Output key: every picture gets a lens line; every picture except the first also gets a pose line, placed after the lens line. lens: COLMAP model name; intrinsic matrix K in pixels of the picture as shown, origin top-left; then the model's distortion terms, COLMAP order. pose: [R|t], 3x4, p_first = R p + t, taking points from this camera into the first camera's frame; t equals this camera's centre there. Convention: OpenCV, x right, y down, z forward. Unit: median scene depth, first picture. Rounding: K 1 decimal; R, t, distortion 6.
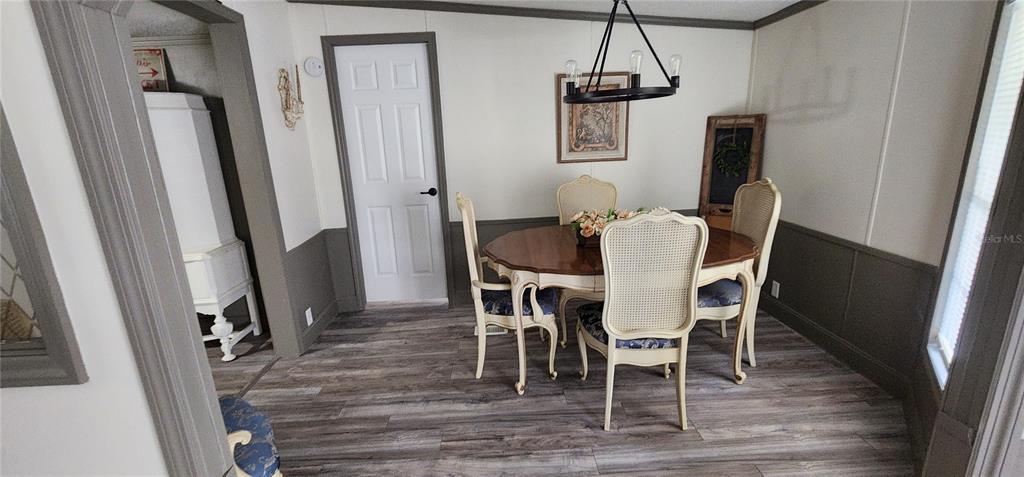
lens RADIAL K [[426.7, 0, 503.7], [0, 426.7, 237.6], [0, 0, 1]] dist [-0.000335, 0.000866]
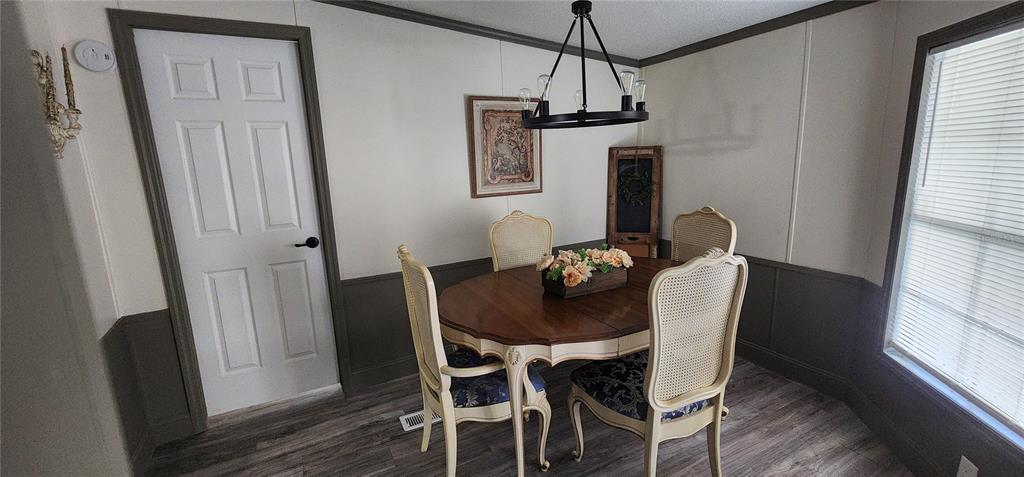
lens RADIAL K [[426.7, 0, 512.2], [0, 426.7, 237.9], [0, 0, 1]] dist [-0.000335, 0.000866]
pose [[0.899689, -0.073629, 0.430277, -0.184680], [0.104014, 0.993441, -0.047490, -0.048380], [-0.423959, 0.087481, 0.901447, 0.212304]]
